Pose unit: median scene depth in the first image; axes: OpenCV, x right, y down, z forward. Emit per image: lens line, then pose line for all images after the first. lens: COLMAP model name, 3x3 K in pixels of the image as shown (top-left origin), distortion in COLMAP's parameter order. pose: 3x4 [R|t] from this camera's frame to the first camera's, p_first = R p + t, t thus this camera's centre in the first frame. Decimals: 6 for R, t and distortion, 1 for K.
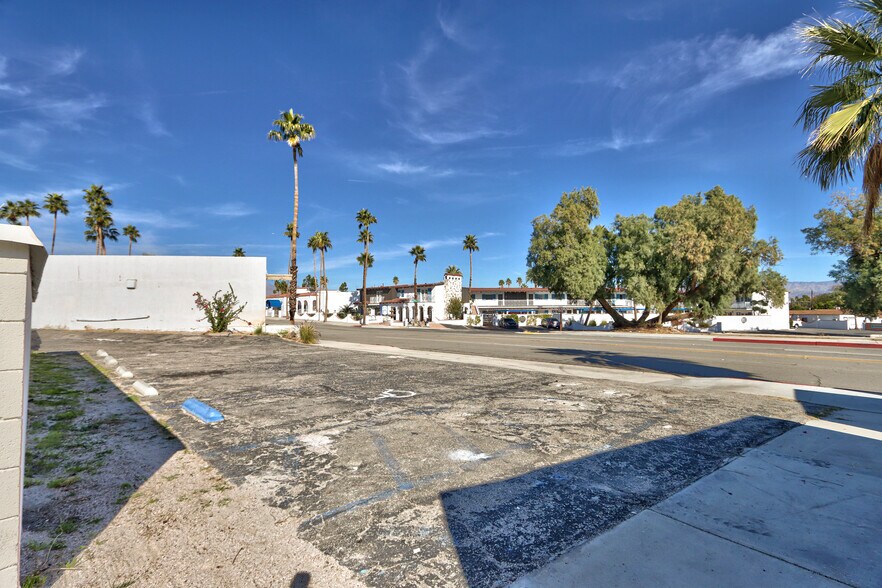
lens RADIAL K [[428.5, 0, 442.3], [0, 428.5, 313.5], [0, 0, 1]] dist [-0.002995, 0.000027]
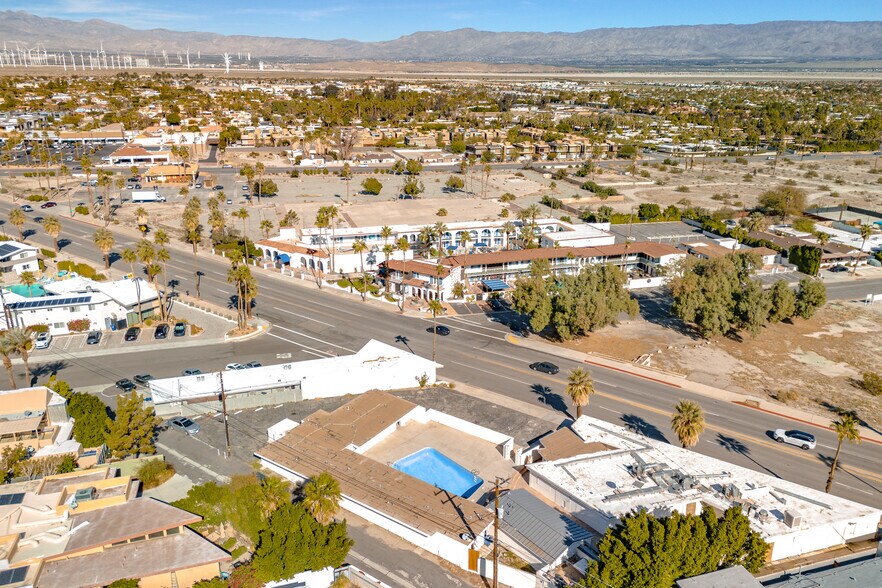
lens RADIAL K [[692.4, 0, 441.0], [0, 692.4, 294.0], [0, 0, 1]] dist [-0.015779, 0.003545]
pose [[0.987114, -0.052567, 0.151136, -0.361381], [0.001945, 0.948372, 0.317153, -0.706775], [-0.160005, -0.312772, 0.936254, -1.134615]]
